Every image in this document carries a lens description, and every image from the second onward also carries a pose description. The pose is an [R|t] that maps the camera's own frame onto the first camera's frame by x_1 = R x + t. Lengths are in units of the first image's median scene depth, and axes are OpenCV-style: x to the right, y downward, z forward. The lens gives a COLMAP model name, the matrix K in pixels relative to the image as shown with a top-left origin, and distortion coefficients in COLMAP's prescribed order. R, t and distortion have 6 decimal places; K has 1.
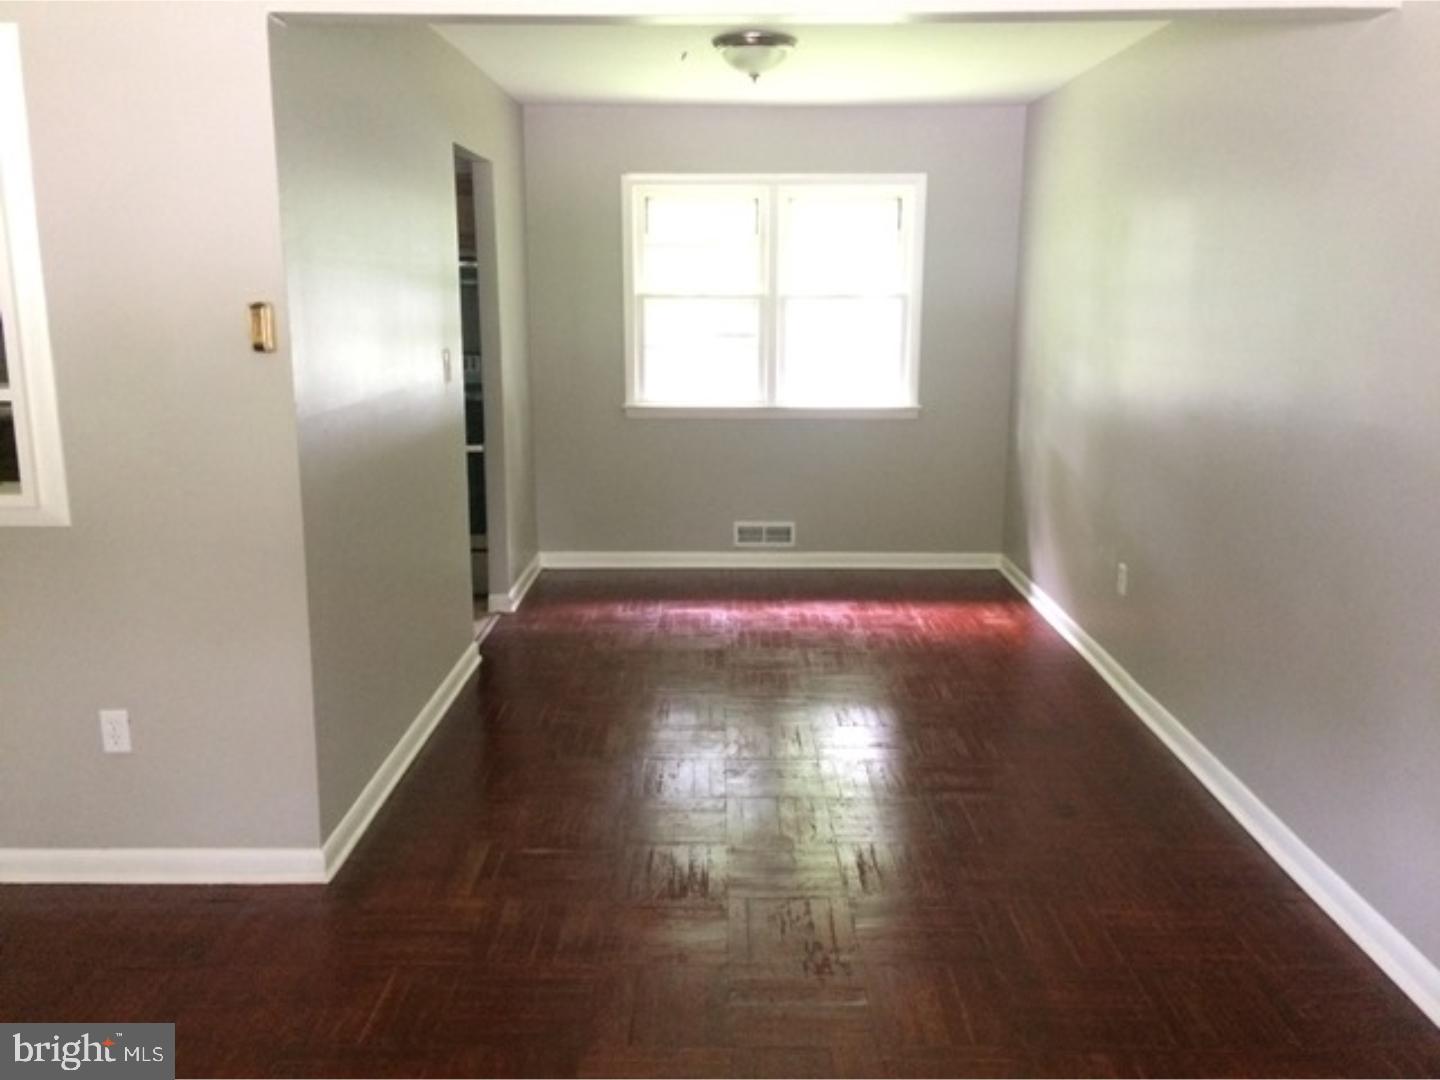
lens RADIAL K [[1206.4, 0, 723.0], [0, 1206.4, 548.0], [0, 0, 1]] dist [0.074014, -0.070724]
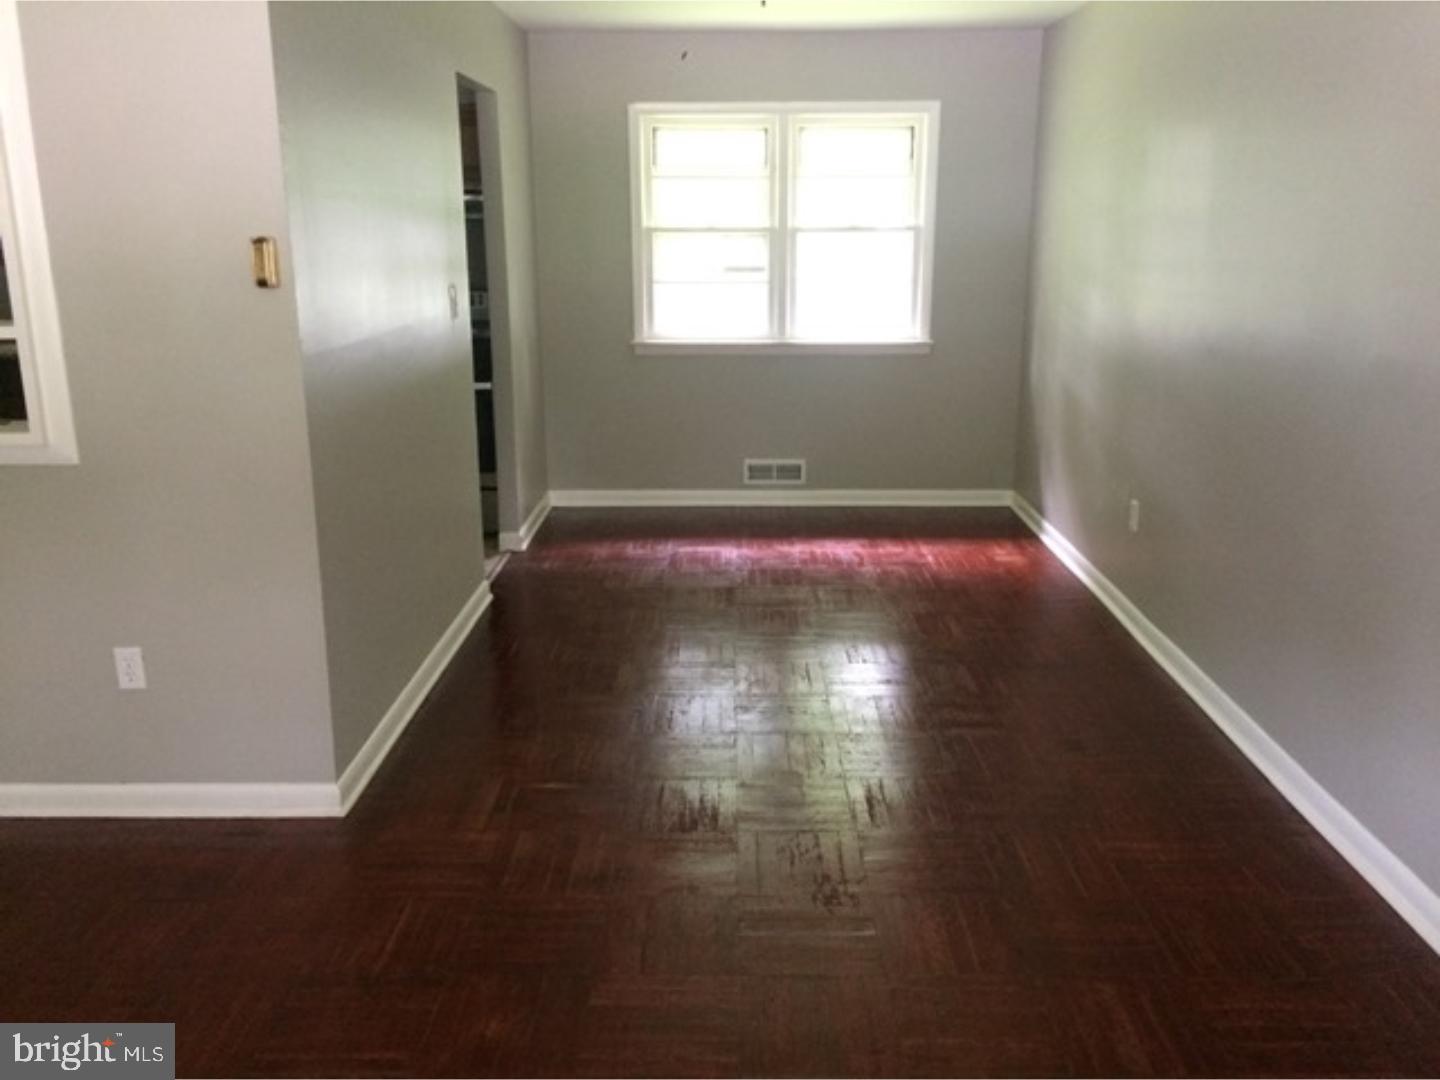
lens RADIAL K [[1206.4, 0, 723.5], [0, 1206.4, 548.6], [0, 0, 1]] dist [0.074014, -0.070724]
pose [[0.999957, -0.002685, -0.008837, 0.001093], [0.003136, 0.998675, 0.051375, 0.000628], [0.008688, -0.051400, 0.998640, 0.002118]]
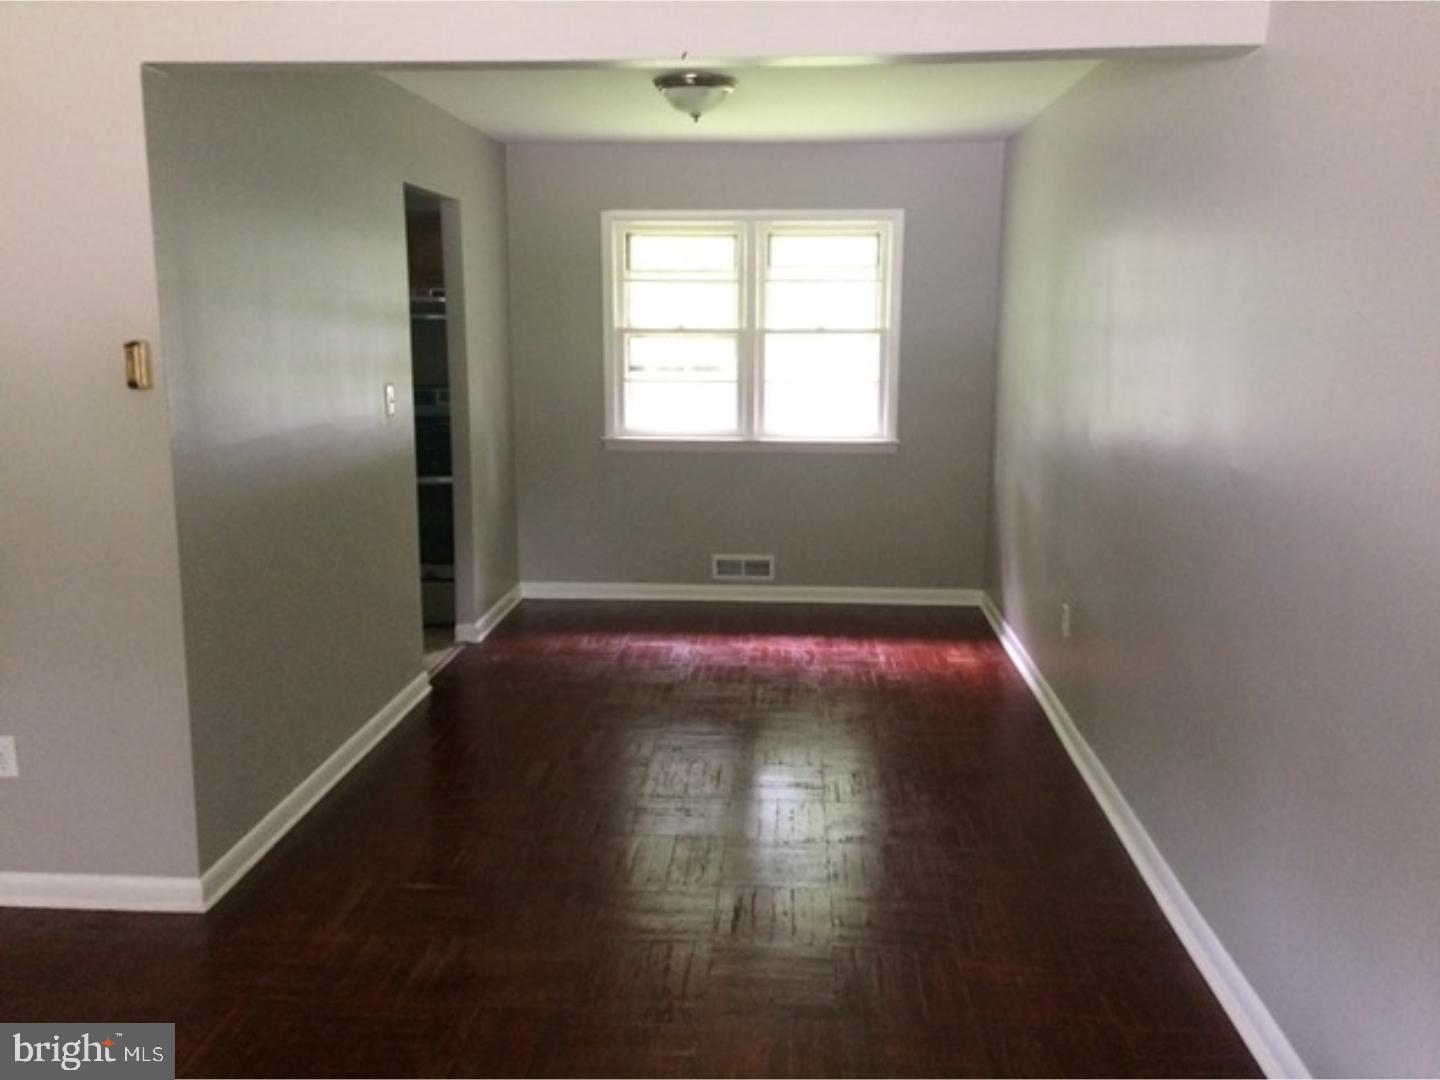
lens RADIAL K [[1206.4, 0, 732.0], [0, 1206.4, 540.9], [0, 0, 1]] dist [0.074014, -0.070724]
pose [[0.998044, 0.011673, -0.061421, 0.117052], [-0.013444, 0.999503, -0.028504, -0.006572], [0.061057, 0.029274, 0.997705, 0.005031]]
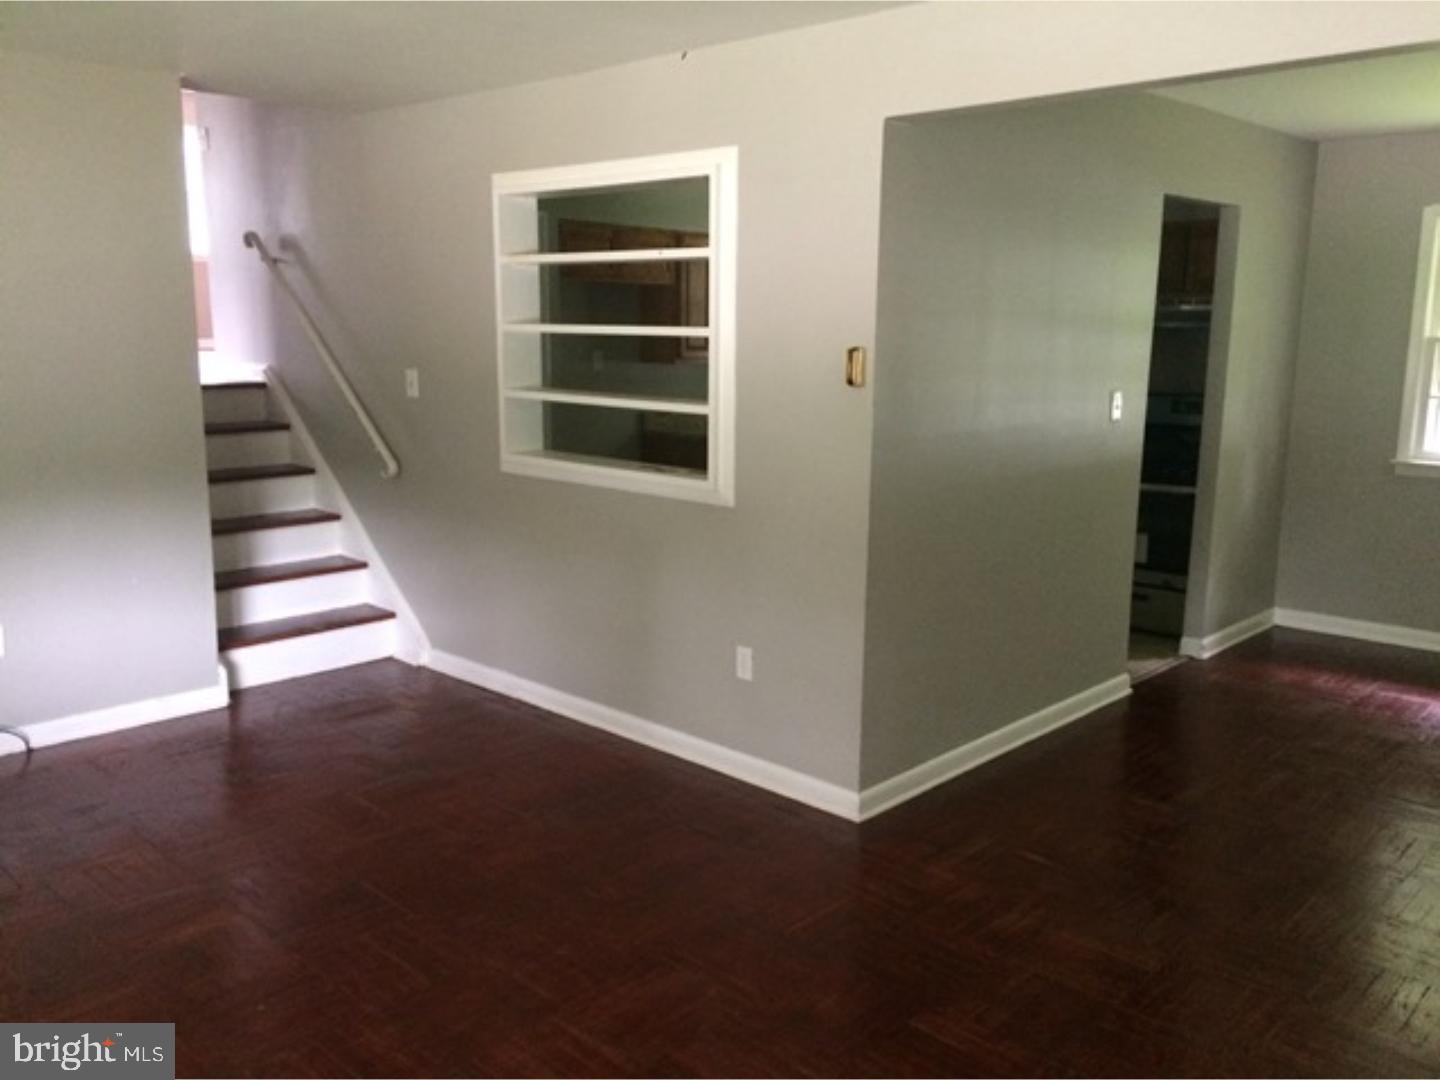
lens RADIAL K [[1206.4, 0, 719.2], [0, 1206.4, 539.7], [0, 0, 1]] dist [0.074014, -0.070724]
pose [[0.717166, 0.124835, -0.685630, 0.252604], [-0.150981, 0.988291, 0.022016, -0.006130], [0.680351, 0.087728, 0.727617, 0.004730]]
